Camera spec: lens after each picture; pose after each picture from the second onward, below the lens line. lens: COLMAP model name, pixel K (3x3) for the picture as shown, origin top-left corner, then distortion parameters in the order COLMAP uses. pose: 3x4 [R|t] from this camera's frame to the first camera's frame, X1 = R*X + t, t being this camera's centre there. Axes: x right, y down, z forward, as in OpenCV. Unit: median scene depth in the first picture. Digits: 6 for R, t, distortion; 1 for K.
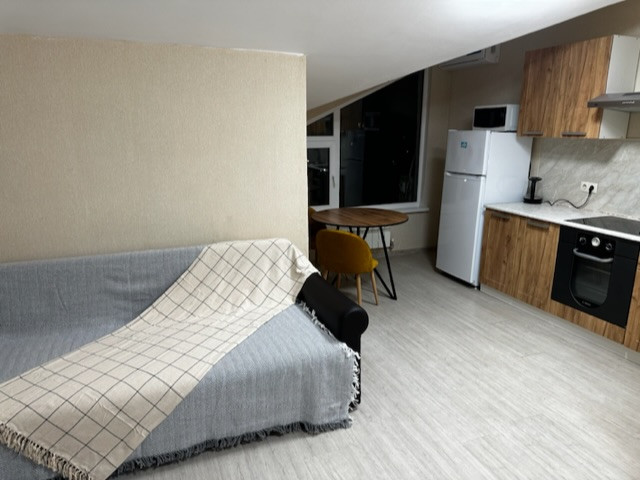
lens RADIAL K [[443.8, 0, 317.6], [0, 443.8, 235.9], [0, 0, 1]] dist [0.035425, -0.059486]
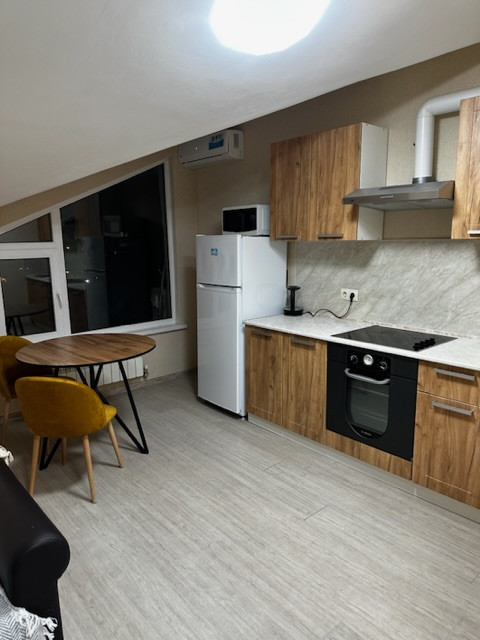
lens RADIAL K [[443.8, 0, 243.8], [0, 443.8, 320.9], [0, 0, 1]] dist [0.035425, -0.059486]
pose [[0.937597, -0.075104, 0.339517, 0.103732], [0.093756, 0.994837, -0.038844, -0.043246], [-0.334847, 0.068252, 0.939797, 0.240445]]
